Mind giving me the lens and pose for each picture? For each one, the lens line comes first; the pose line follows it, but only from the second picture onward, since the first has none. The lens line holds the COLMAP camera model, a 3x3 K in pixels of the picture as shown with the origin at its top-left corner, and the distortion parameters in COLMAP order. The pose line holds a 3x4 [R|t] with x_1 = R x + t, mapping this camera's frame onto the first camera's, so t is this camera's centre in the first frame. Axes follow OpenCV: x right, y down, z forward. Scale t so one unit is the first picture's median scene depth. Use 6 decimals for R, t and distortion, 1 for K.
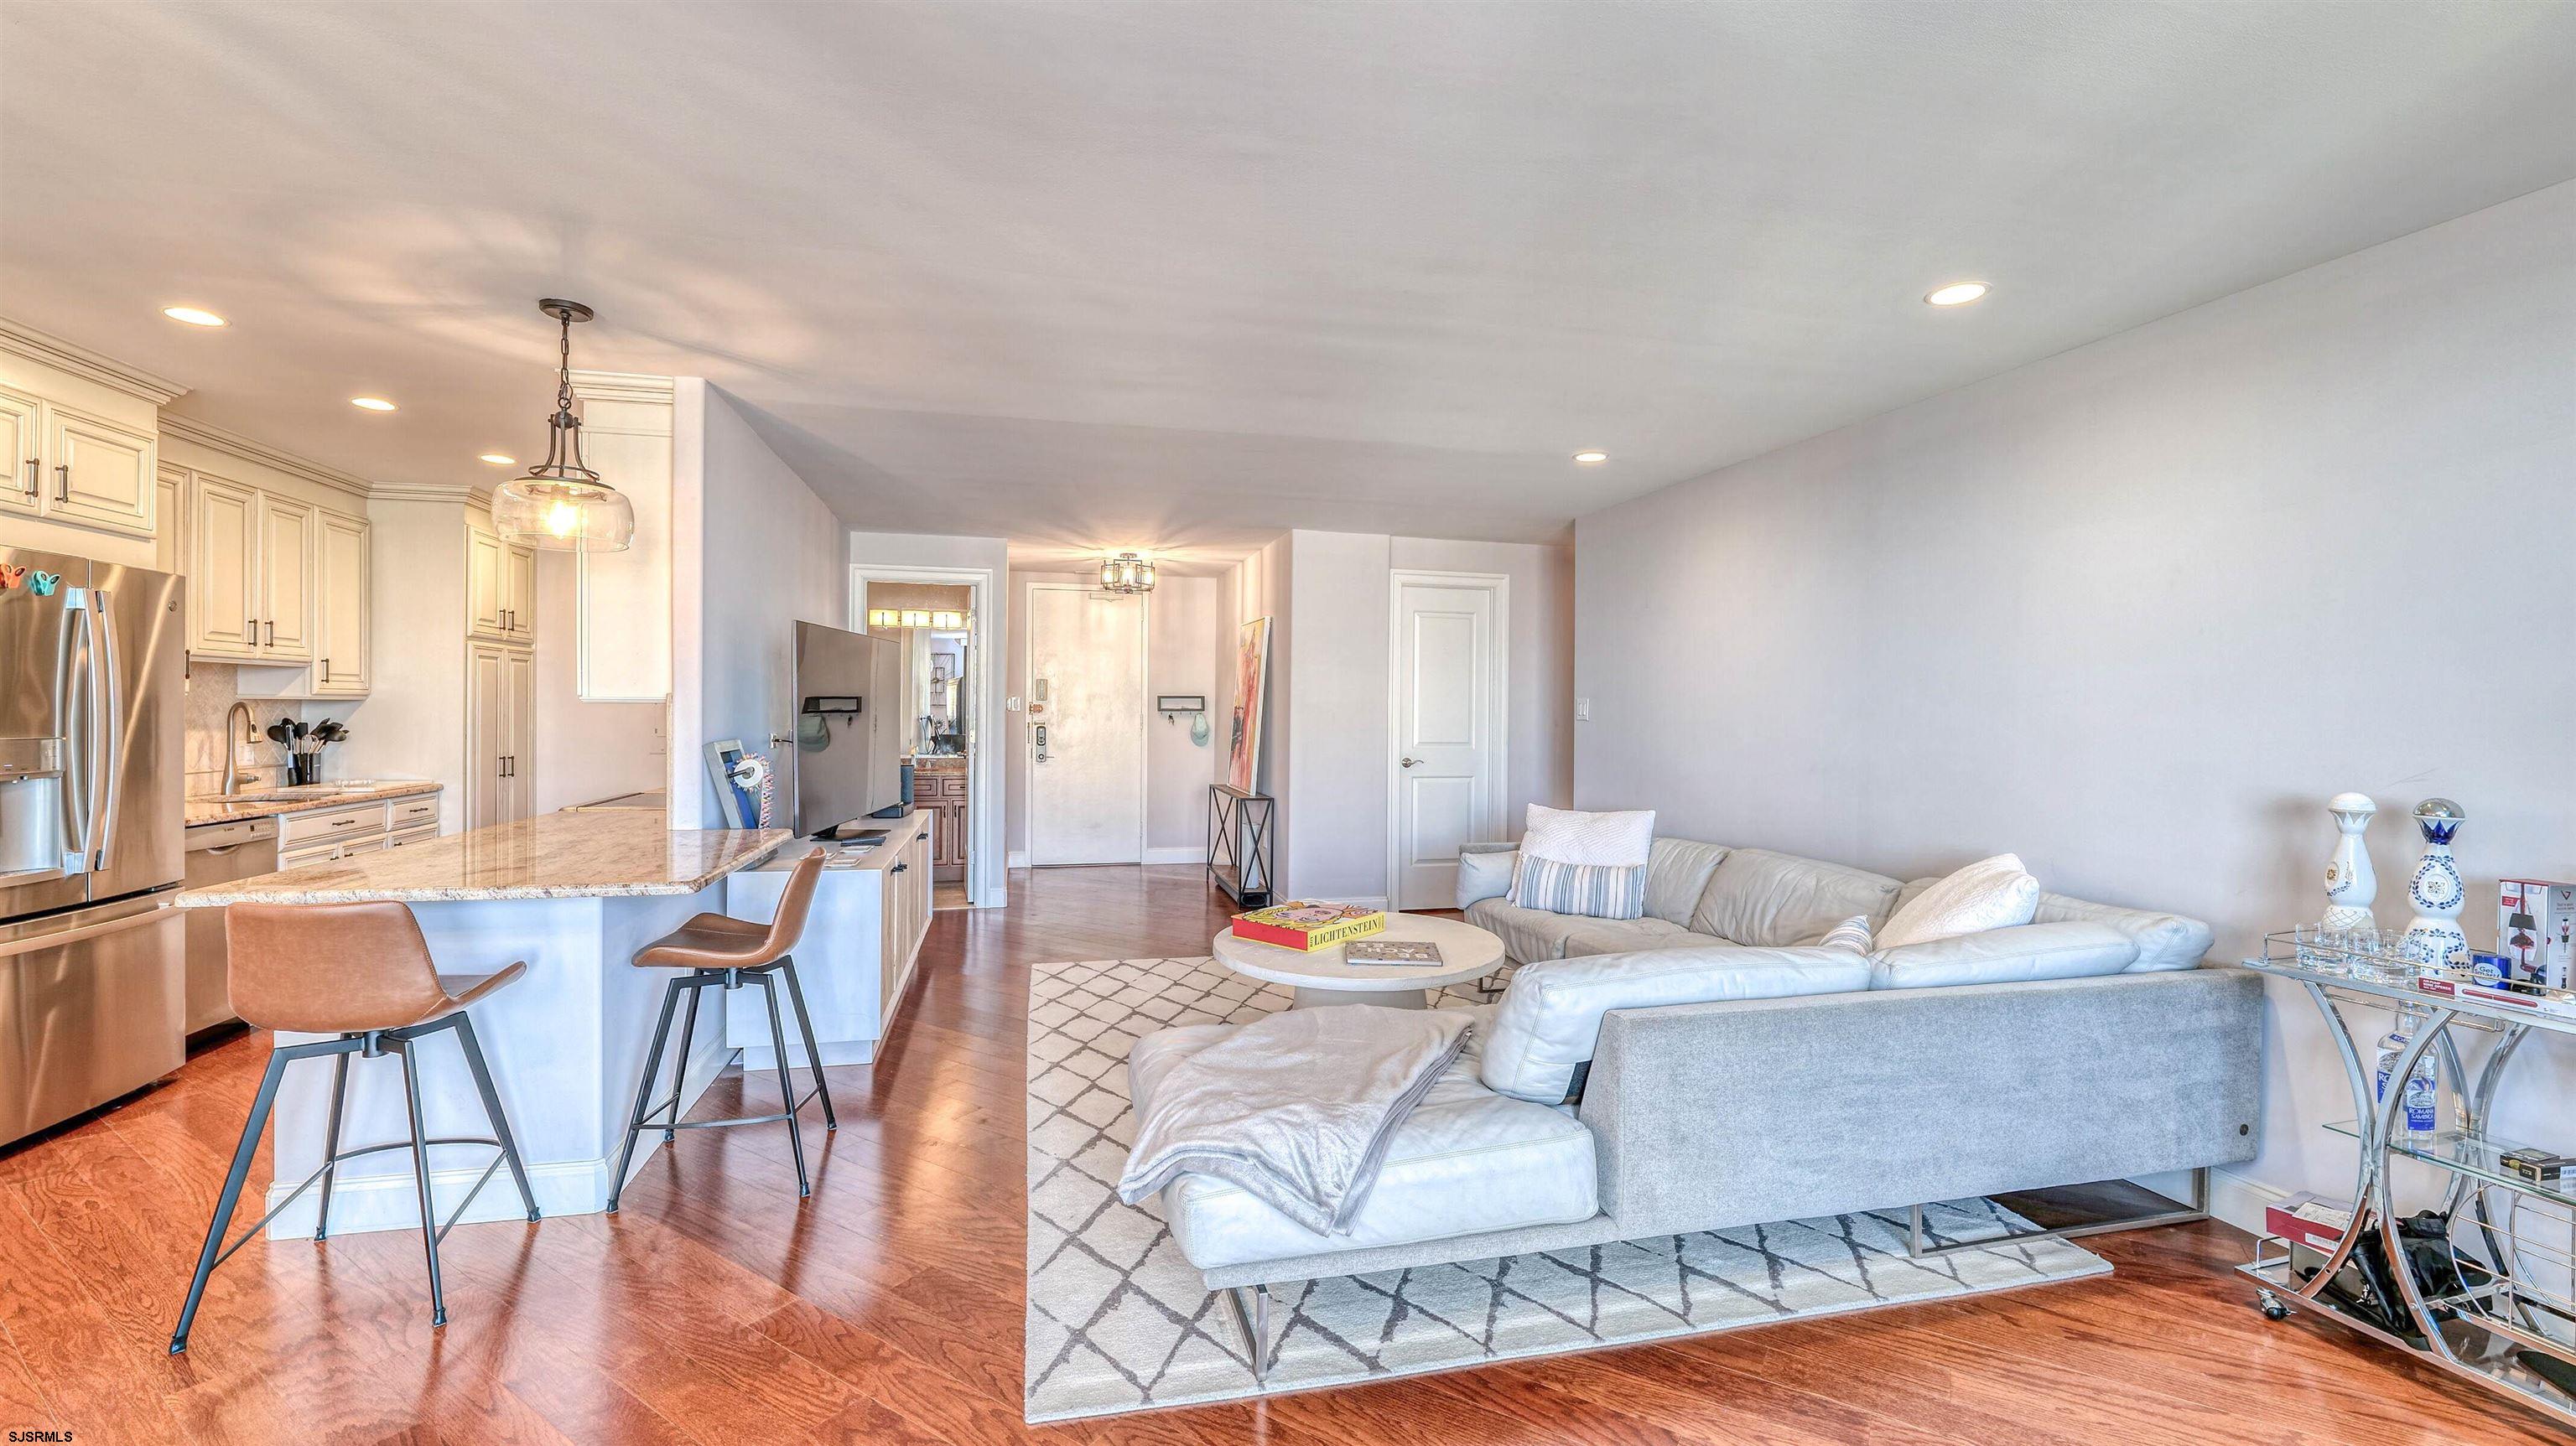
lens RADIAL K [[1047.0, 0, 1274.6], [0, 1047.0, 717.2], [0, 0, 1]] dist [-0.013283, 0.001590]
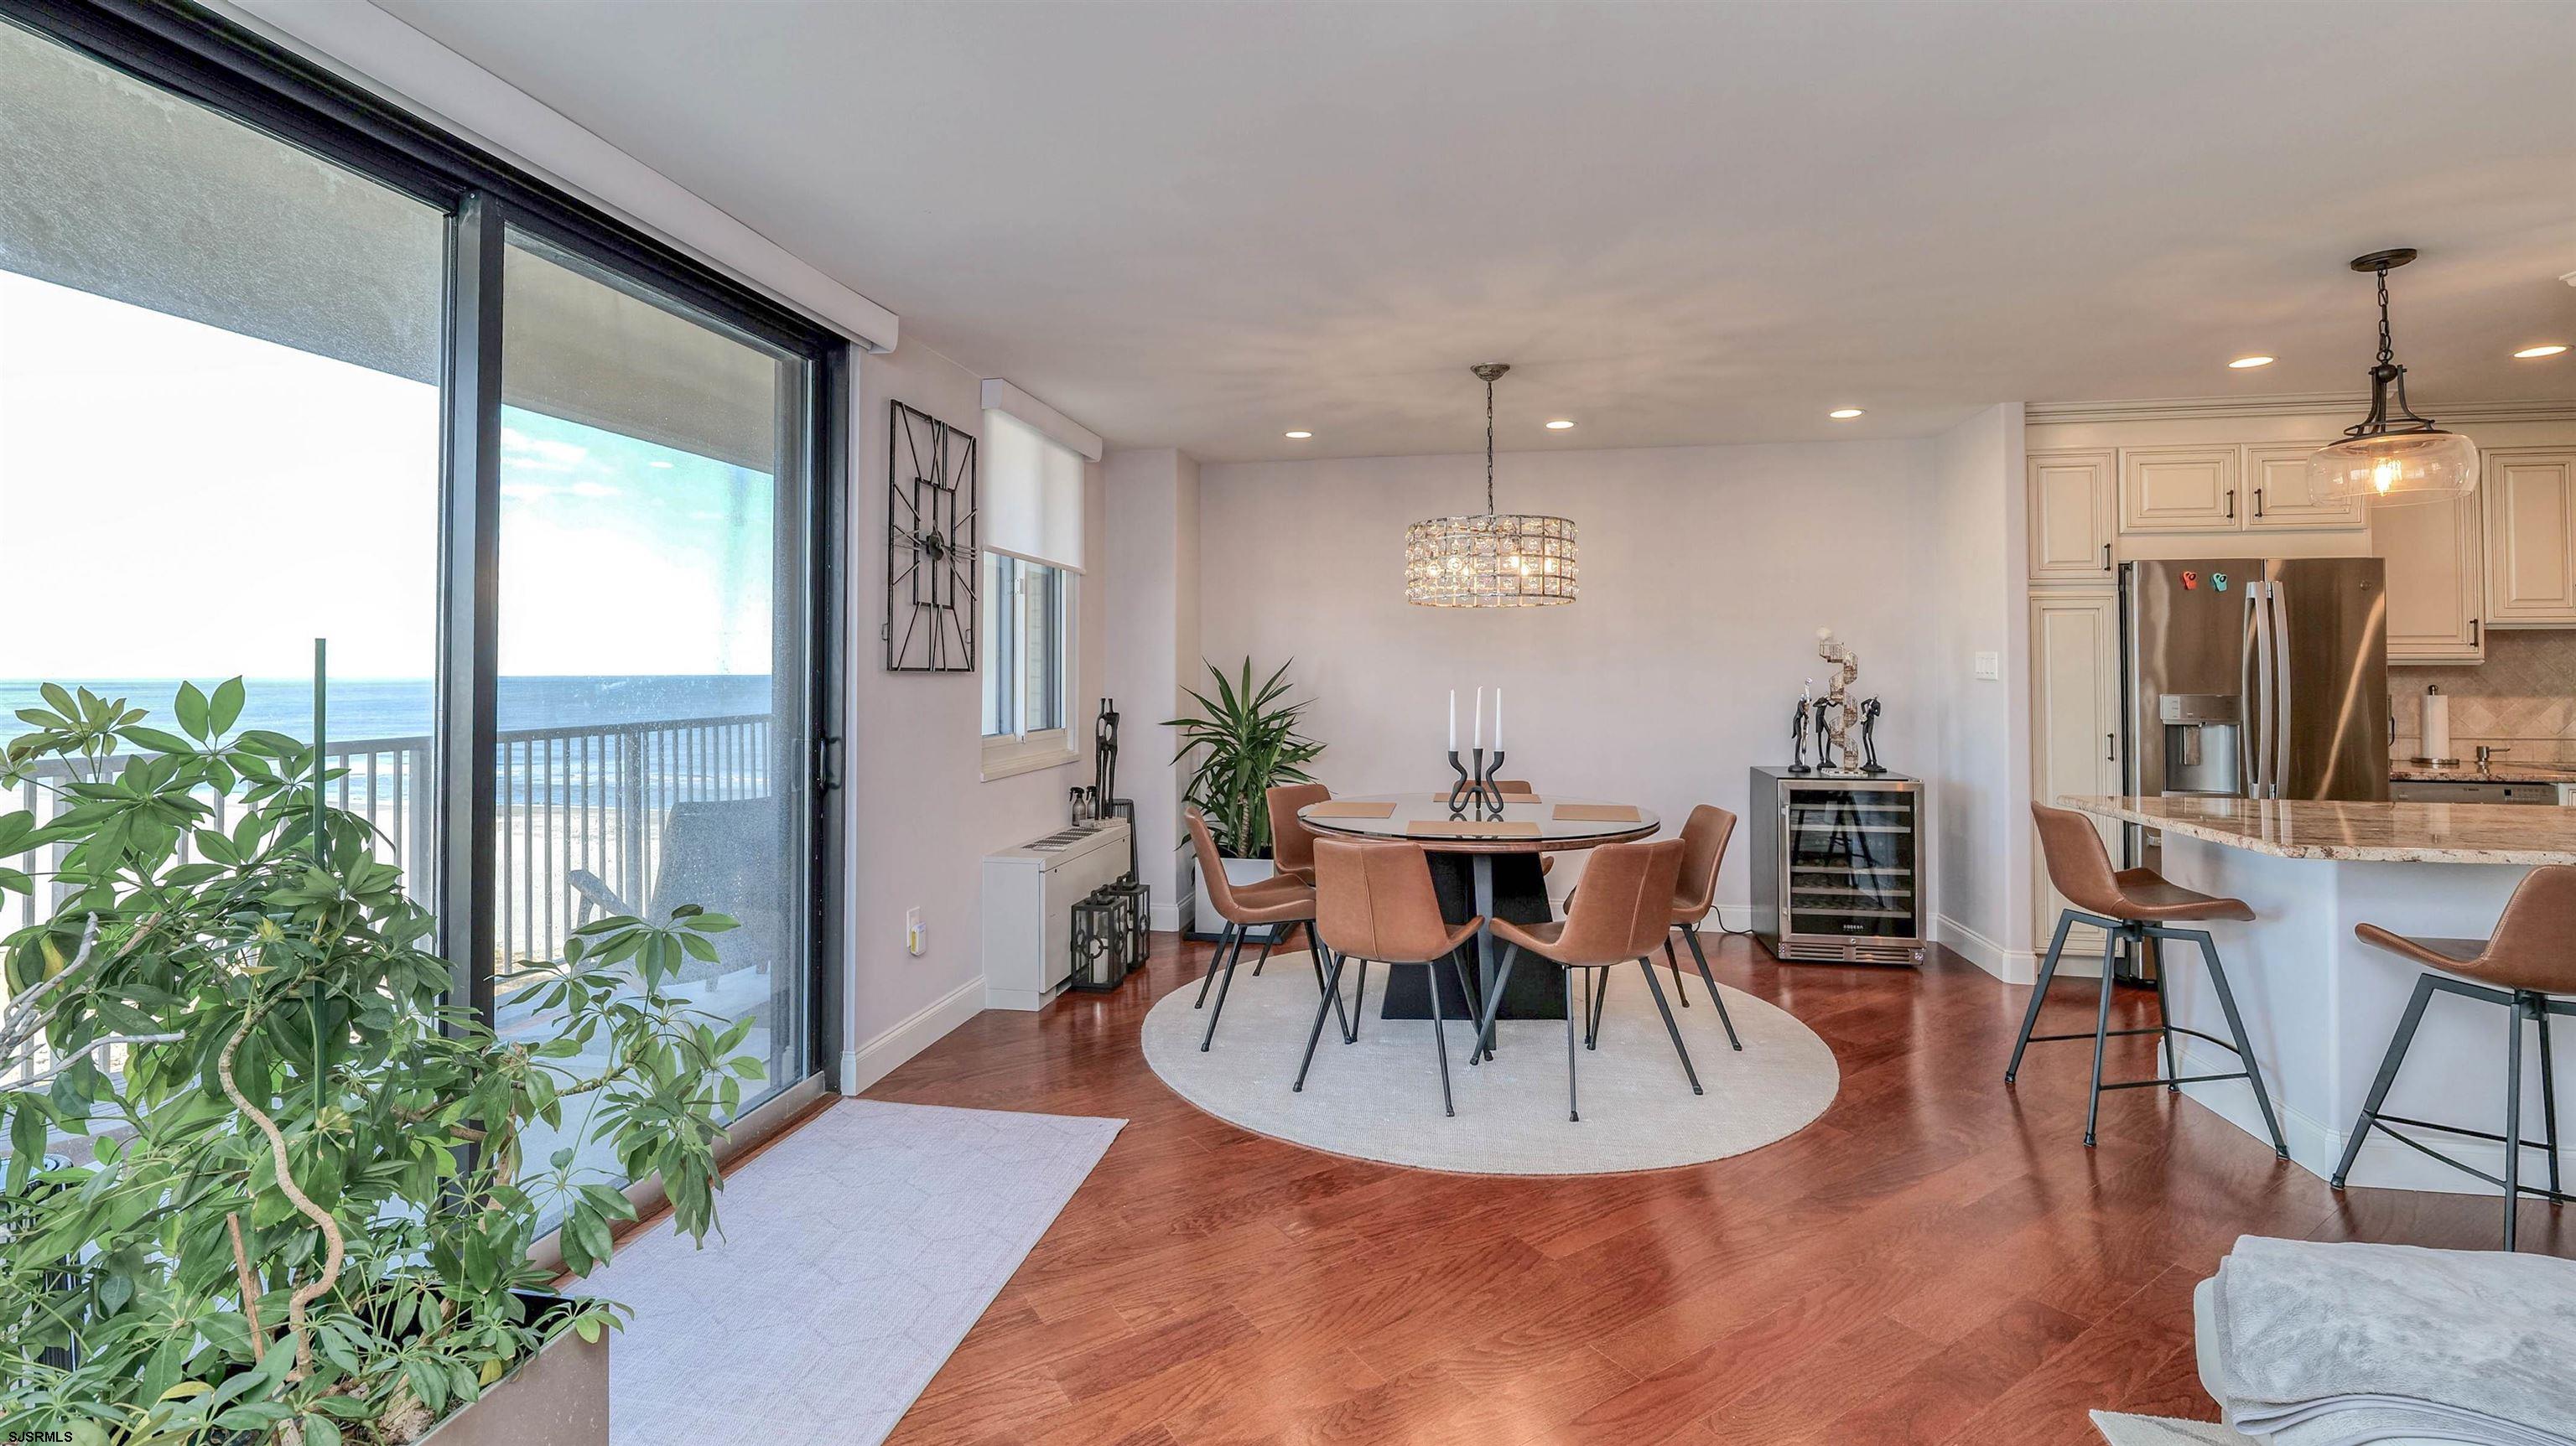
lens RADIAL K [[1047.0, 0, 1300.8], [0, 1047.0, 654.8], [0, 0, 1]] dist [-0.013283, 0.001590]
pose [[-0.425438, -0.021273, -0.904738, 0.379888], [-0.008586, 0.999774, -0.019470, 0.002375], [0.904947, -0.000516, -0.425524, 0.326553]]
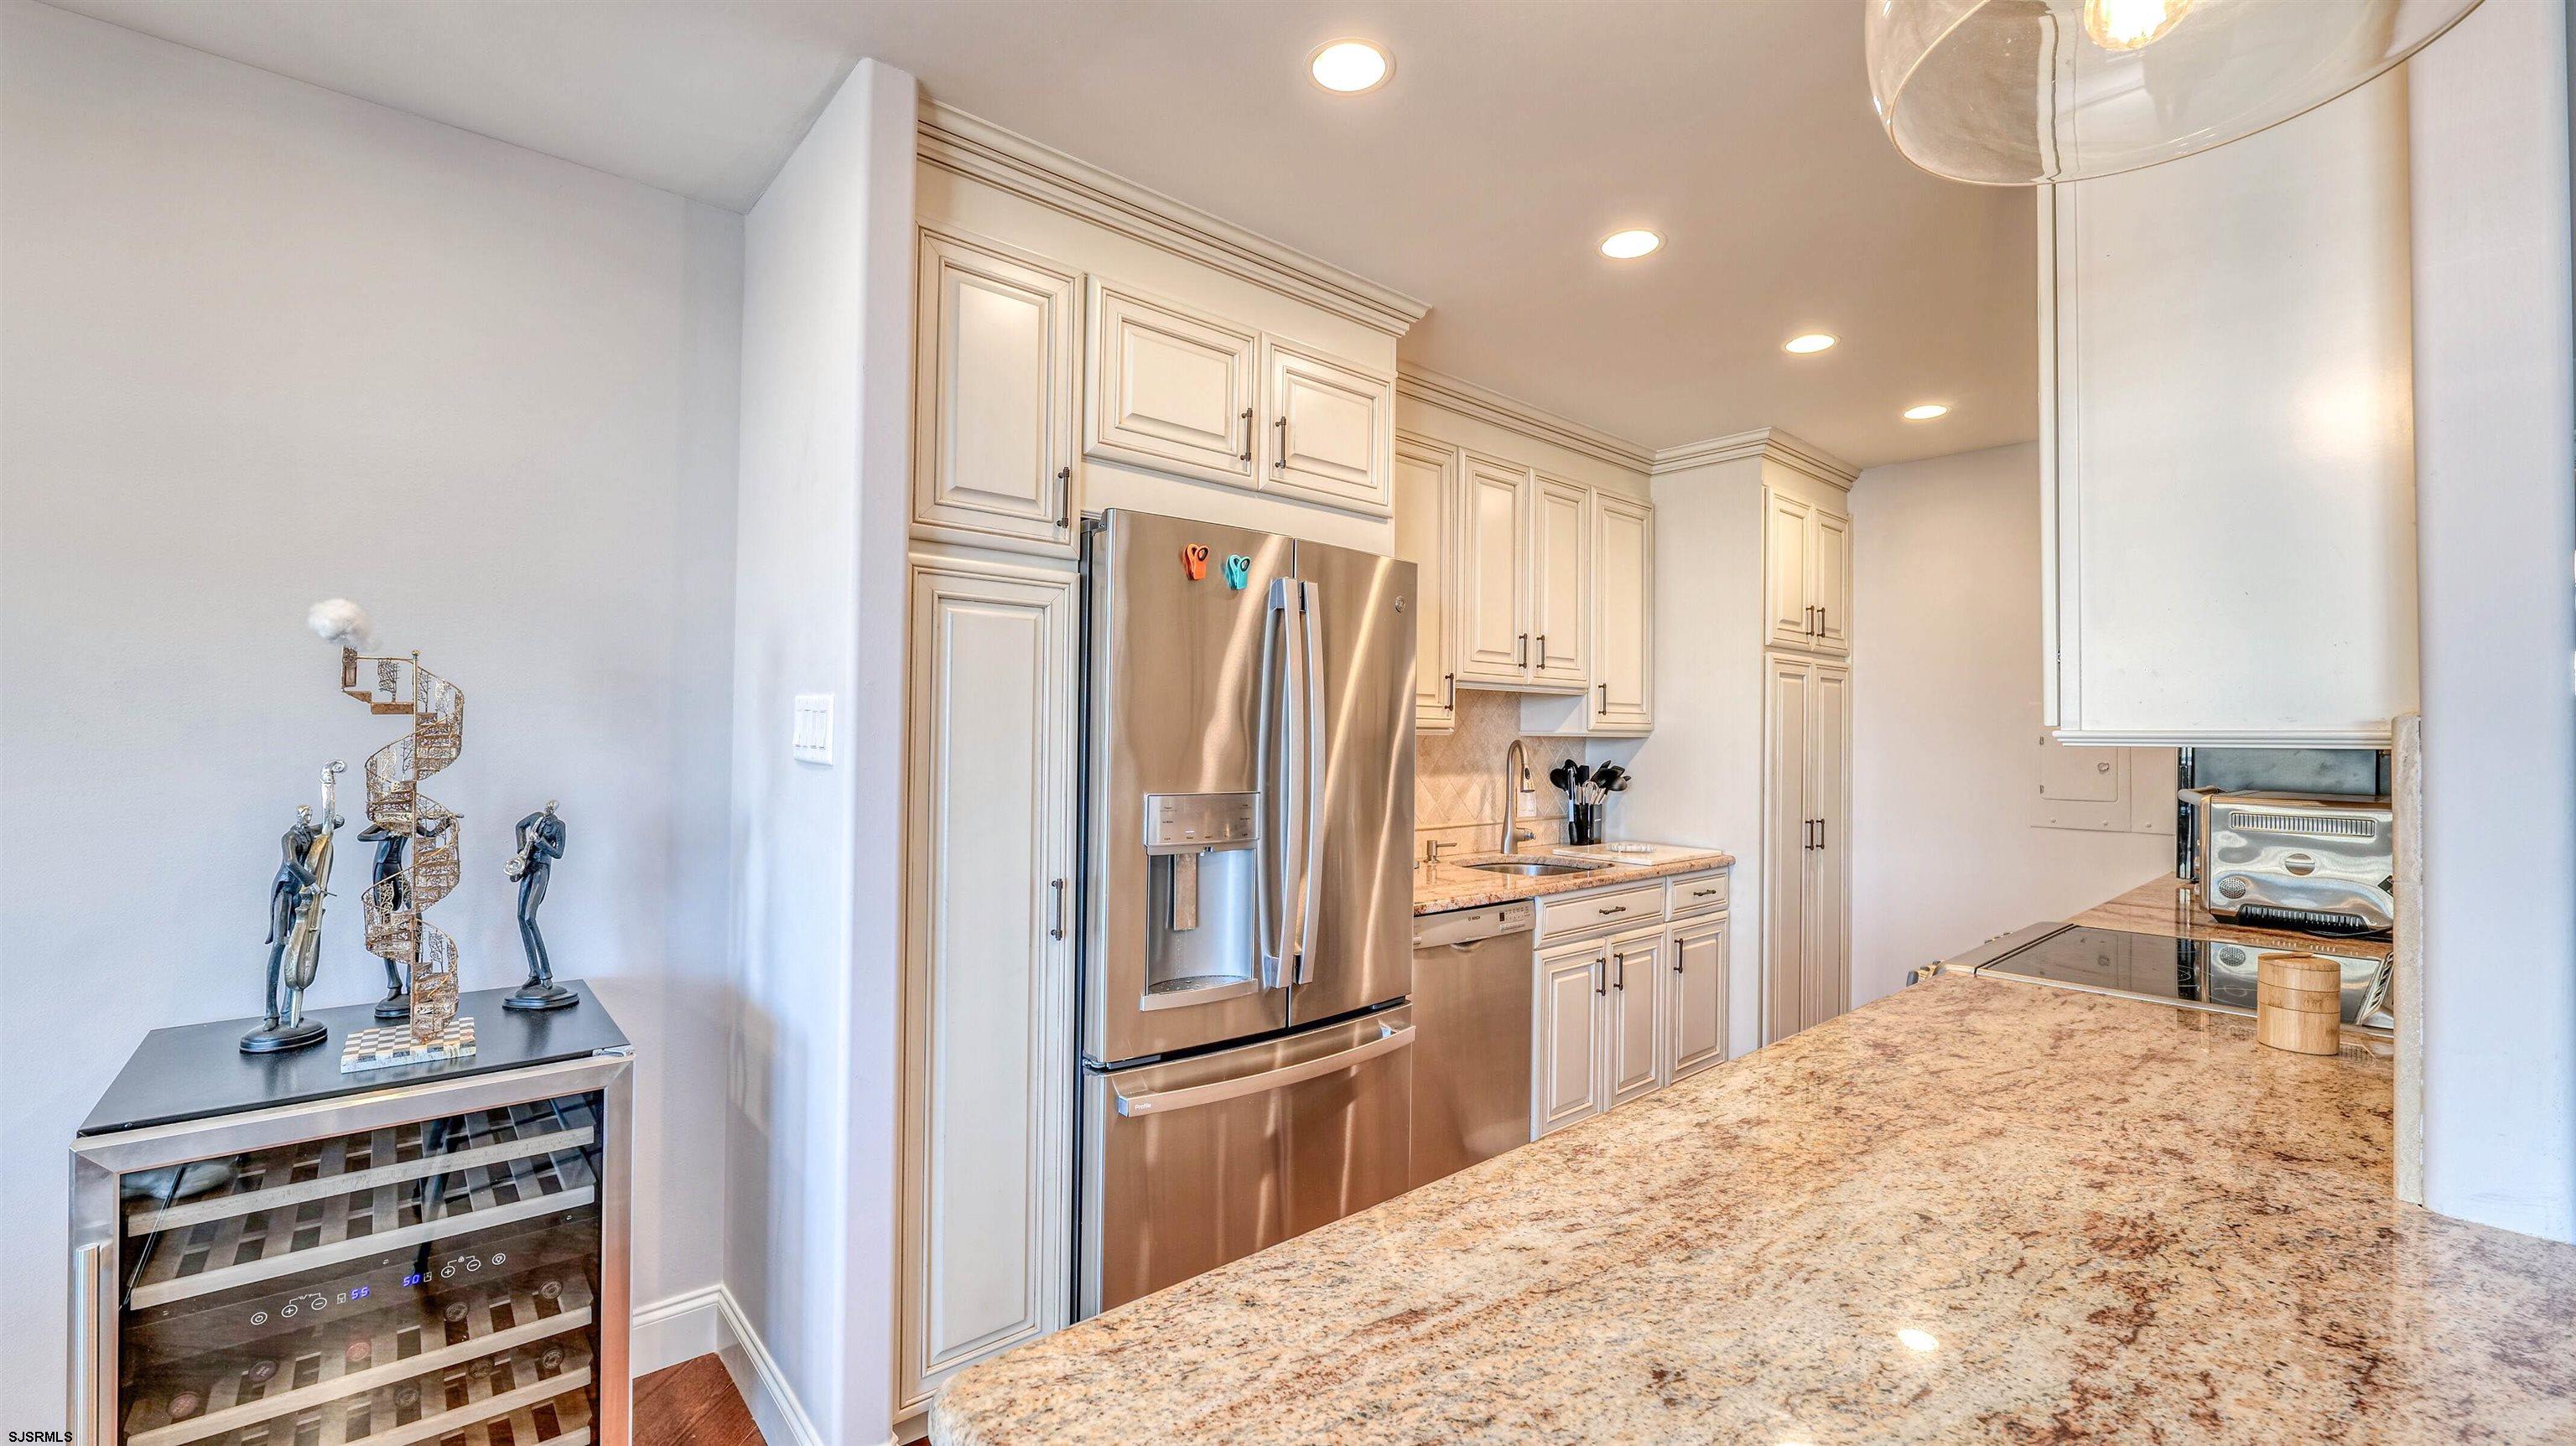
lens RADIAL K [[1047.0, 0, 1275.9], [0, 1047.0, 716.0], [0, 0, 1]] dist [-0.013283, 0.001590]
pose [[0.458603, -0.017415, -0.888471, -0.371130], [-0.014663, 0.999524, -0.027160, -0.008738], [0.888520, 0.025483, 0.458129, 0.471377]]
